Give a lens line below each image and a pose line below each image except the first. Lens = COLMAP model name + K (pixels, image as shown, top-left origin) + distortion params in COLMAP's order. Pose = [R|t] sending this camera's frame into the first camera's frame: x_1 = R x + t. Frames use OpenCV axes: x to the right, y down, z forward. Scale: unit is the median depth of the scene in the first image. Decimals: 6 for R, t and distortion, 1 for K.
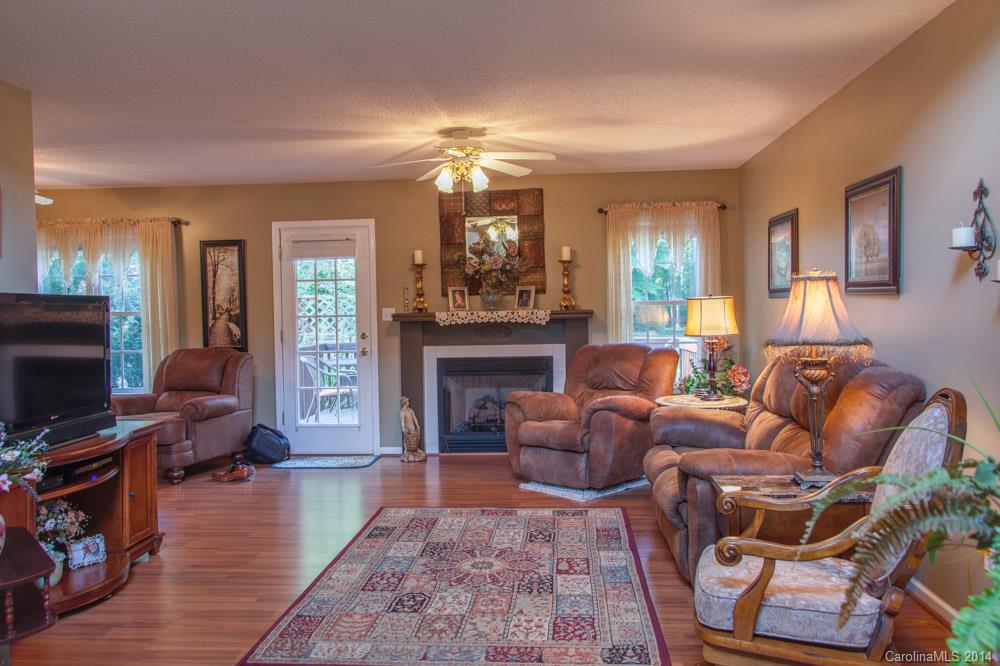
lens RADIAL K [[796.2, 0, 500.9], [0, 796.2, 332.6], [0, 0, 1]] dist [0.001828, -0.002291]
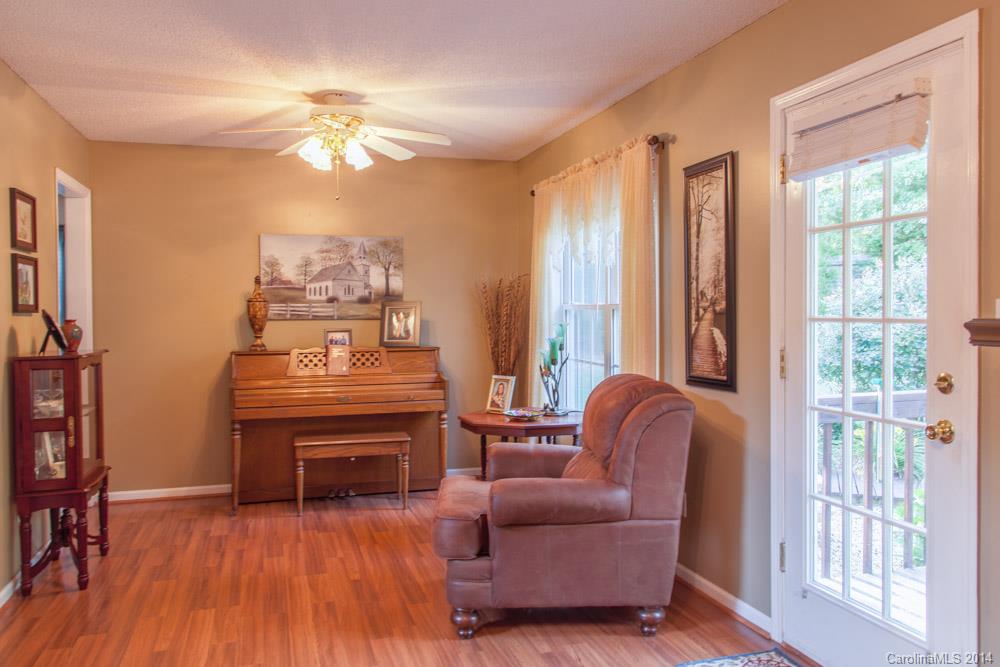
lens RADIAL K [[796.2, 0, 499.4], [0, 796.2, 325.7], [0, 0, 1]] dist [0.001828, -0.002291]
pose [[0.354339, 0.032872, -0.934539, 0.068243], [-0.028498, 0.999297, 0.024345, -0.021844], [0.934683, 0.018006, 0.355027, 0.705648]]
